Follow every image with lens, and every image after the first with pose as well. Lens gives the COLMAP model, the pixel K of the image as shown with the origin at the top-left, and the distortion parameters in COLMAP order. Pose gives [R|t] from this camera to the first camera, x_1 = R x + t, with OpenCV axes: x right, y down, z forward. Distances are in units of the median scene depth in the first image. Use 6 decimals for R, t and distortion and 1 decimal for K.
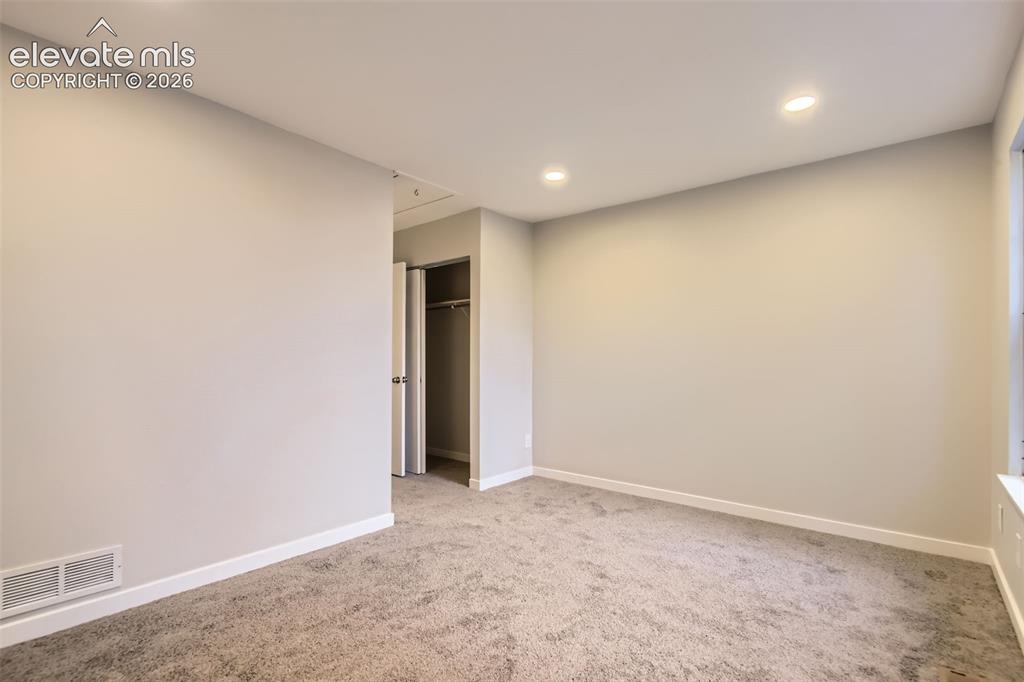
lens RADIAL K [[472.6, 0, 506.2], [0, 472.6, 339.1], [0, 0, 1]] dist [0.006806, -0.006169]
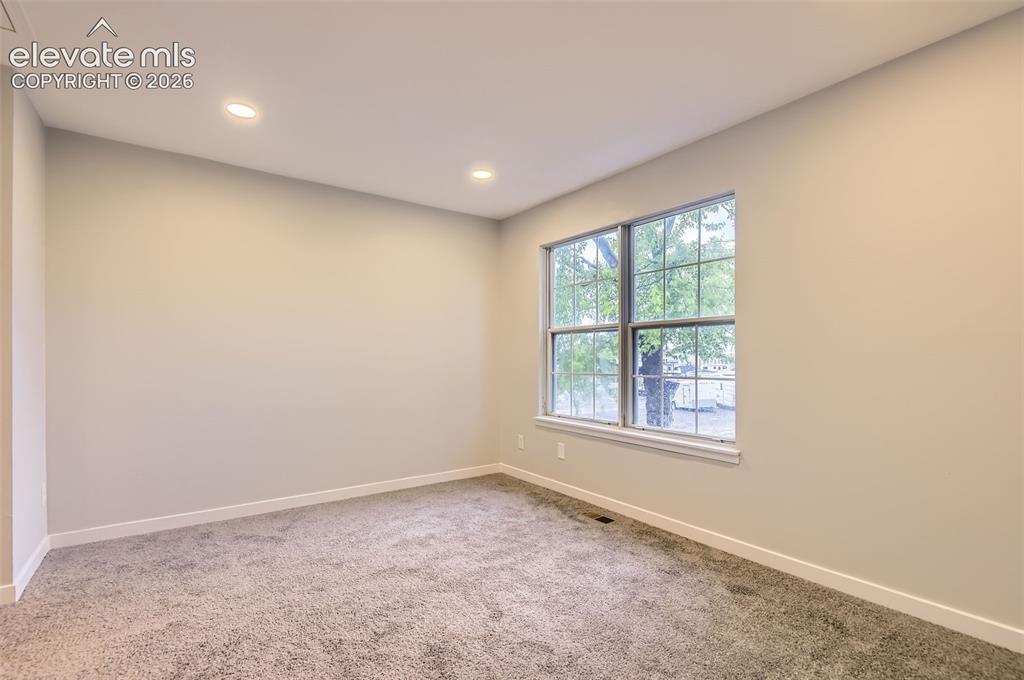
lens RADIAL K [[472.6, 0, 509.9], [0, 472.6, 350.3], [0, 0, 1]] dist [0.006806, -0.006169]
pose [[0.246059, 0.014912, 0.969140, -0.698303], [-0.040859, 0.999152, -0.005000, 0.025389], [-0.968393, -0.038367, 0.246460, 0.540464]]
